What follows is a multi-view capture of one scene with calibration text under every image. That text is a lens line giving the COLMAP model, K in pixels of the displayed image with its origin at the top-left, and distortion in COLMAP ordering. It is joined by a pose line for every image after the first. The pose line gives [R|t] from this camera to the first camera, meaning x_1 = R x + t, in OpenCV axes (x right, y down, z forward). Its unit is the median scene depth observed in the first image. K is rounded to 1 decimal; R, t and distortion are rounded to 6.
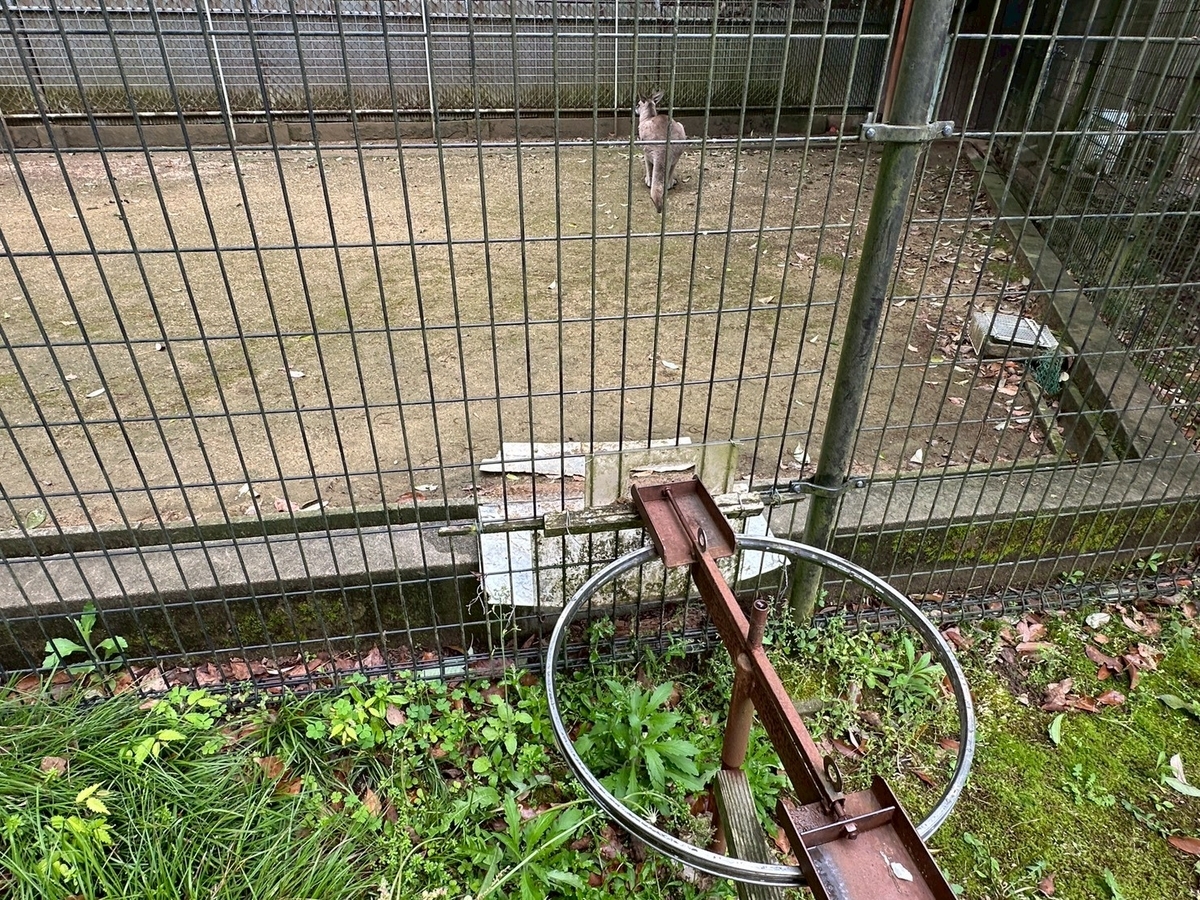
lens RADIAL K [[660.8, 0, 598.6], [0, 660.8, 417.3], [0, 0, 1]] dist [-0.025266, -0.000215]
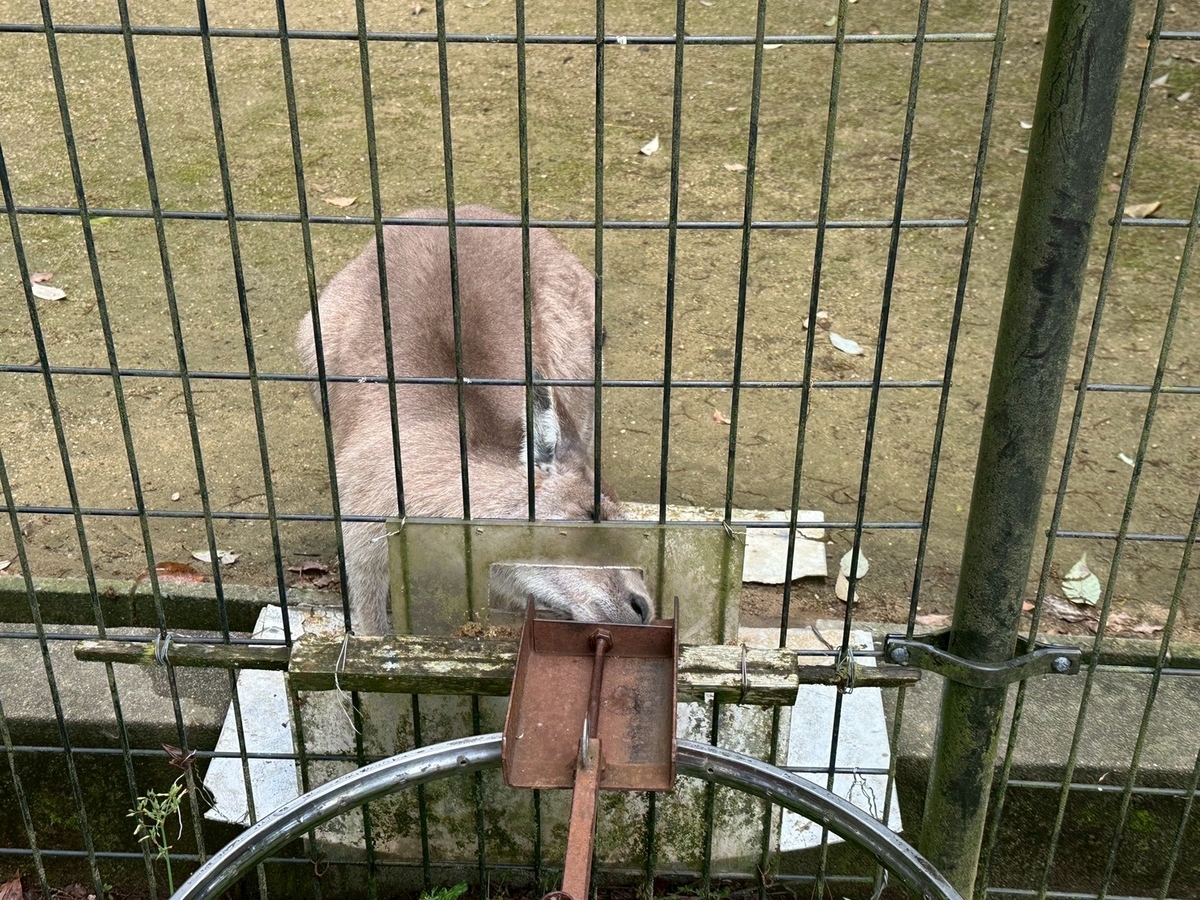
lens RADIAL K [[1460.1, 0, 600.0], [0, 1460.1, 450.0], [0, 0, 1]] dist [0.033601, 0.066888]
pose [[0.978305, 0.101651, -0.180519, 0.248785], [-0.100342, 0.994818, 0.016393, -0.017818], [0.181250, 0.002076, 0.983435, 0.033630]]
